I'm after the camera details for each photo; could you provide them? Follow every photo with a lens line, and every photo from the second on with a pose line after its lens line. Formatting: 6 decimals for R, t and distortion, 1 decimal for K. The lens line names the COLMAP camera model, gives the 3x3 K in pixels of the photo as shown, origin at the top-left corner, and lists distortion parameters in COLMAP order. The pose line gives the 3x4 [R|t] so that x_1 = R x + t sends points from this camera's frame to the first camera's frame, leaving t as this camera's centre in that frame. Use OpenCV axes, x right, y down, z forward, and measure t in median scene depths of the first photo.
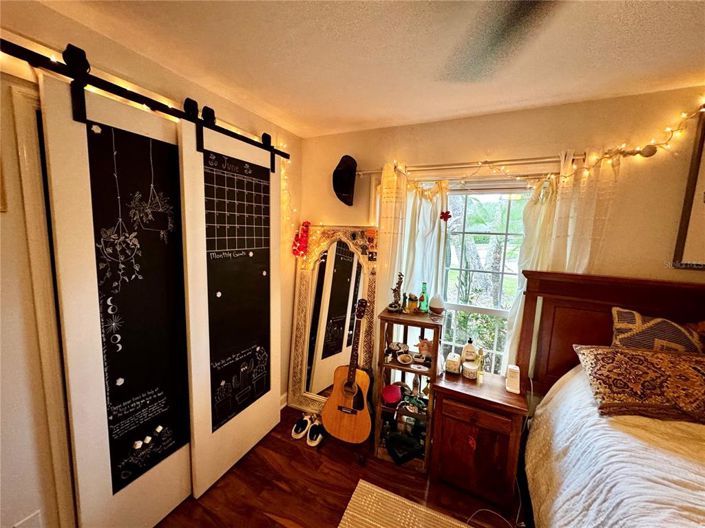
lens RADIAL K [[282.5, 0, 352.5], [0, 282.5, 264.0], [0, 0, 1]] dist [-0.000792, -0.000002]
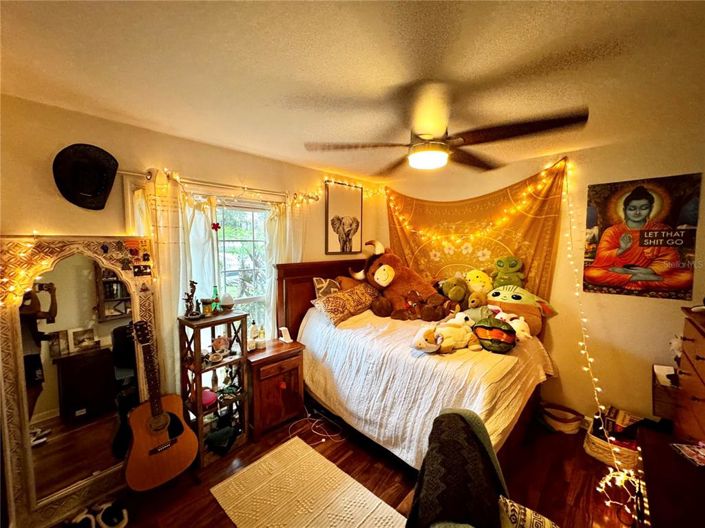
lens RADIAL K [[282.5, 0, 352.5], [0, 282.5, 264.0], [0, 0, 1]] dist [-0.000792, -0.000002]
pose [[0.304253, -0.101862, 0.947130, -0.616835], [0.126423, 0.989789, 0.065838, -0.023794], [-0.944165, 0.099708, 0.314024, 0.121147]]
